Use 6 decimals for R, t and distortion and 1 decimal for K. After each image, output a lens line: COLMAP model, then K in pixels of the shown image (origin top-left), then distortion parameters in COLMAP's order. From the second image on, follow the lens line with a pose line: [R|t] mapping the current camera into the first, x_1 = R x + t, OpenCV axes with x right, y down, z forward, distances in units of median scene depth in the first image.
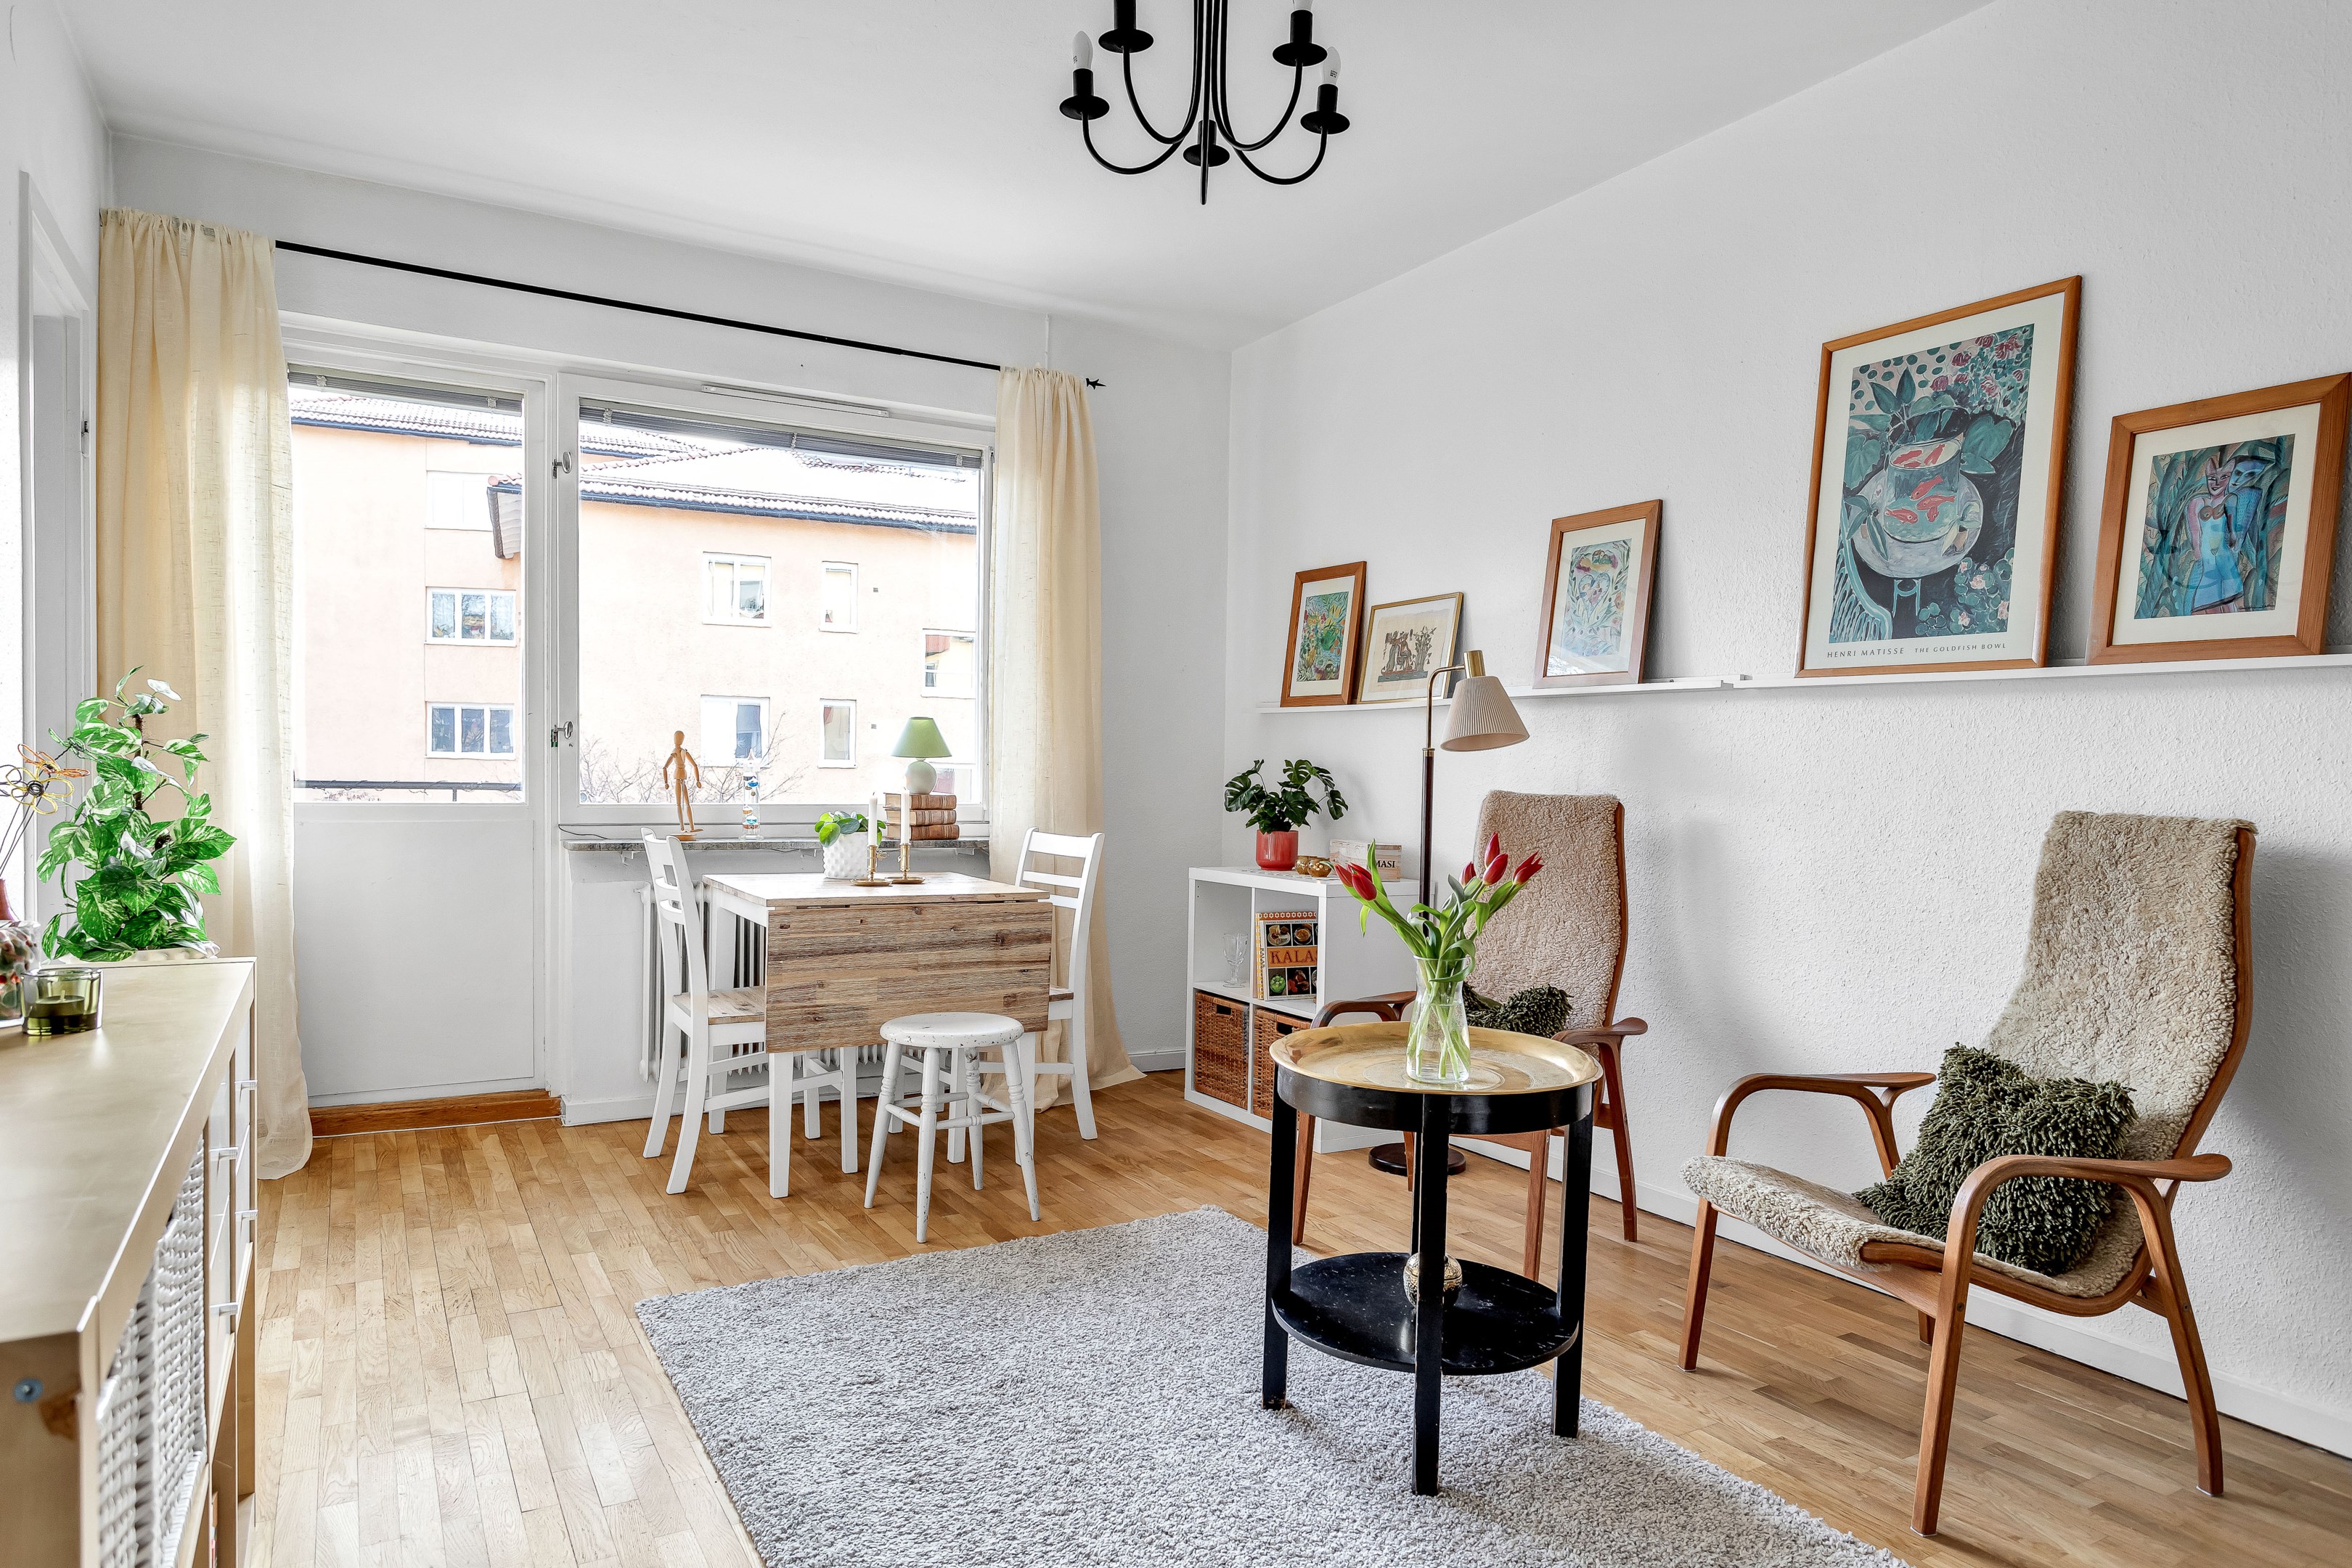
lens RADIAL K [[1374.8, 0, 1176.3], [0, 1374.8, 788.2], [0, 0, 1]] dist [-0.018875, 0.010472]
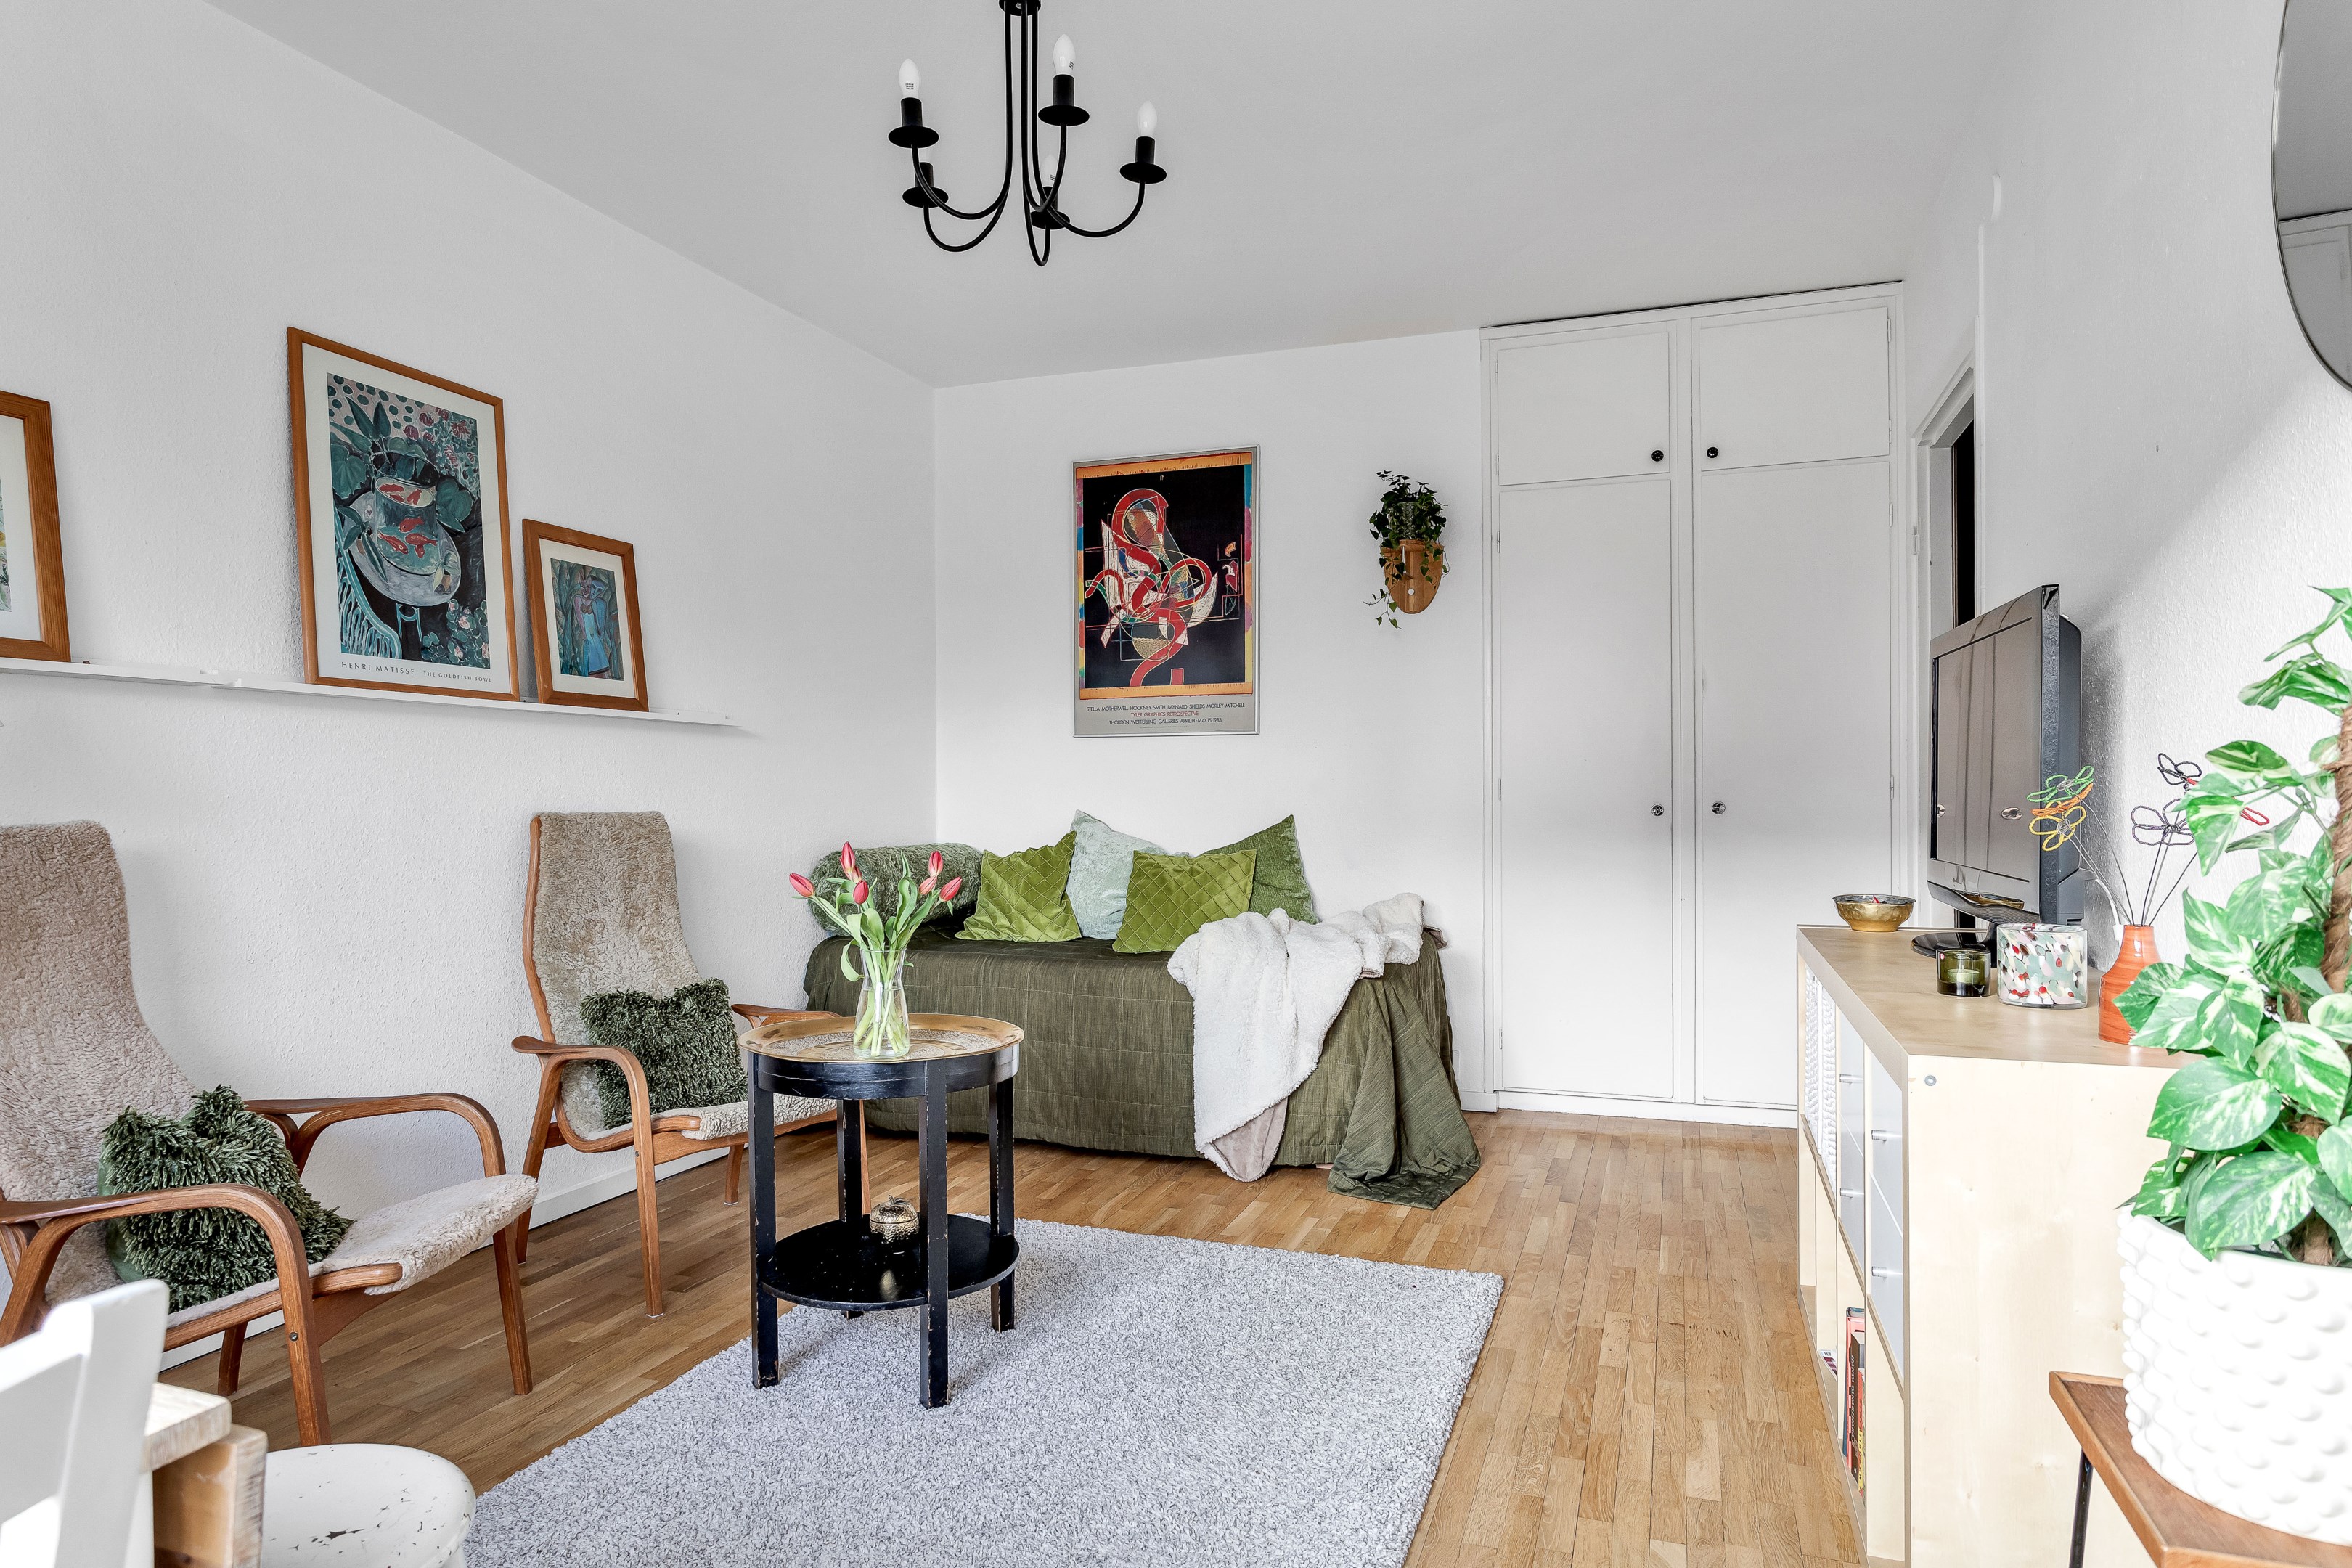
lens RADIAL K [[1374.8, 0, 1174.9], [0, 1374.8, 787.7], [0, 0, 1]] dist [-0.018875, 0.010472]
pose [[-0.627830, -0.002036, 0.778348, -0.668297], [0.016888, 0.999726, 0.016237, -0.016539], [-0.778167, 0.023339, -0.627624, 1.186533]]
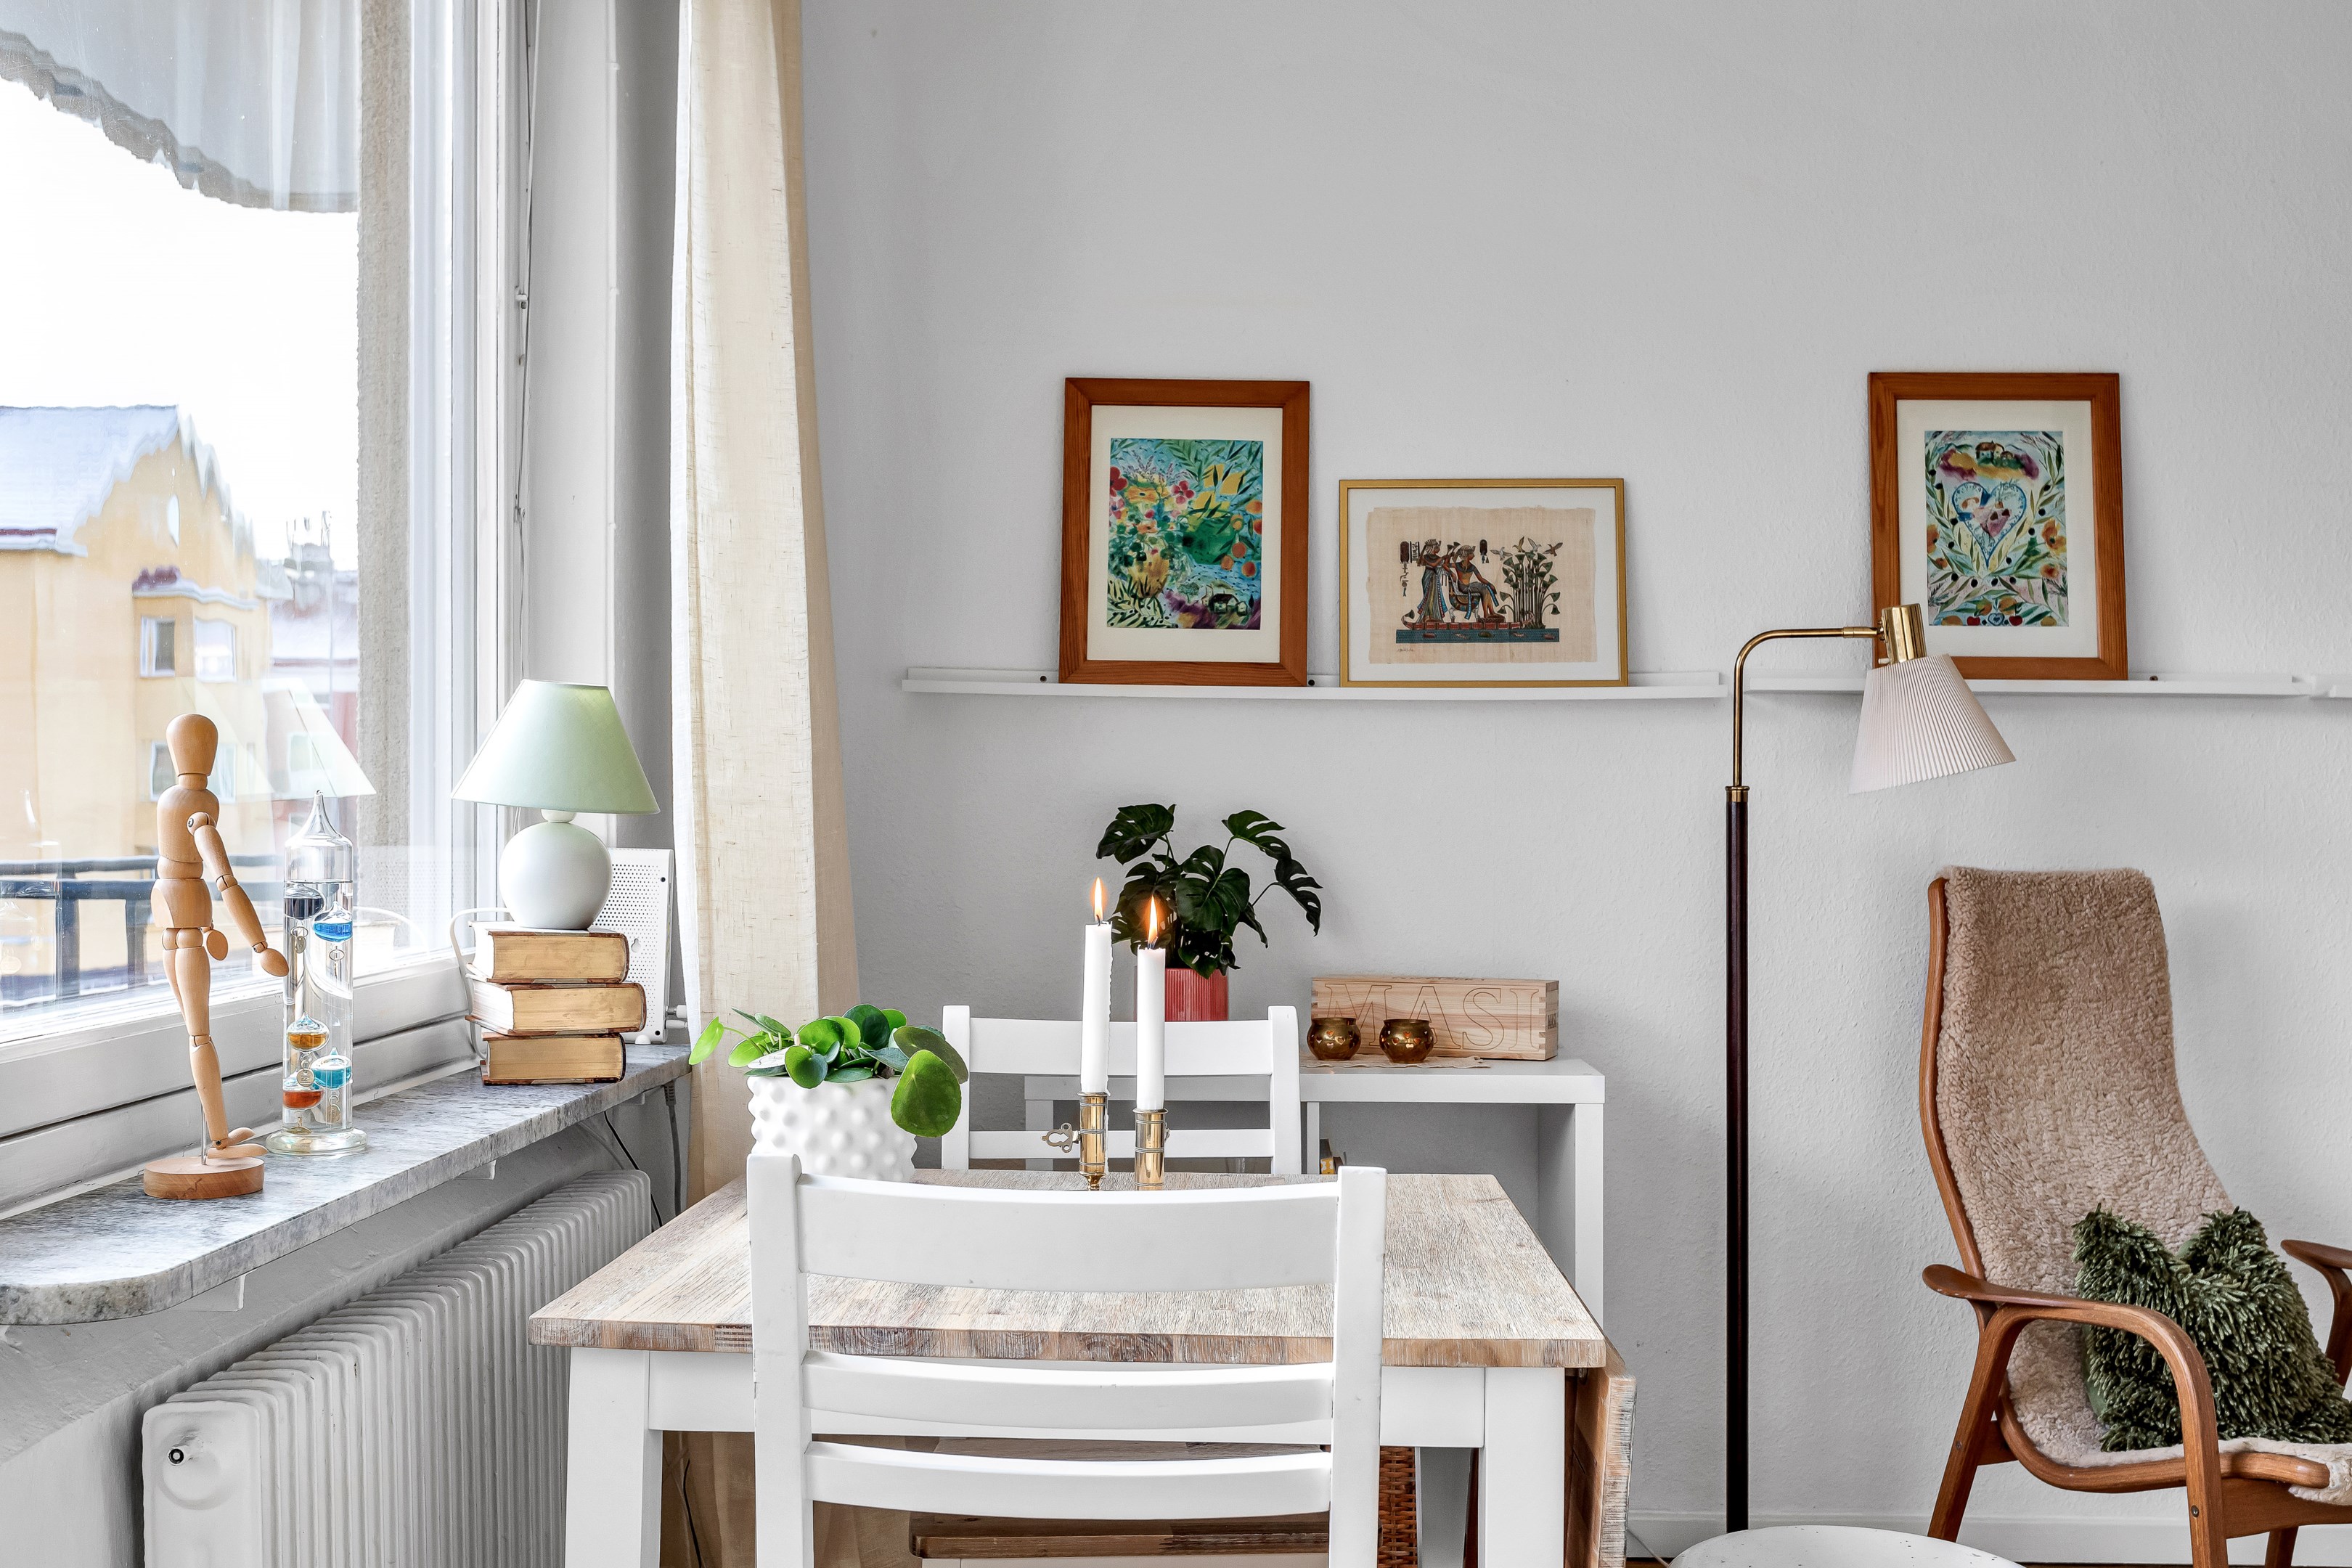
lens RADIAL K [[2373.6, 0, 1155.6], [0, 2373.6, 837.5], [0, 0, 1]] dist [-0.002935, 0.000000]
pose [[0.553301, -0.010247, 0.832919, -0.888739], [0.012327, 0.999916, 0.004113, -0.021206], [-0.832890, 0.007992, 0.553380, 0.929501]]
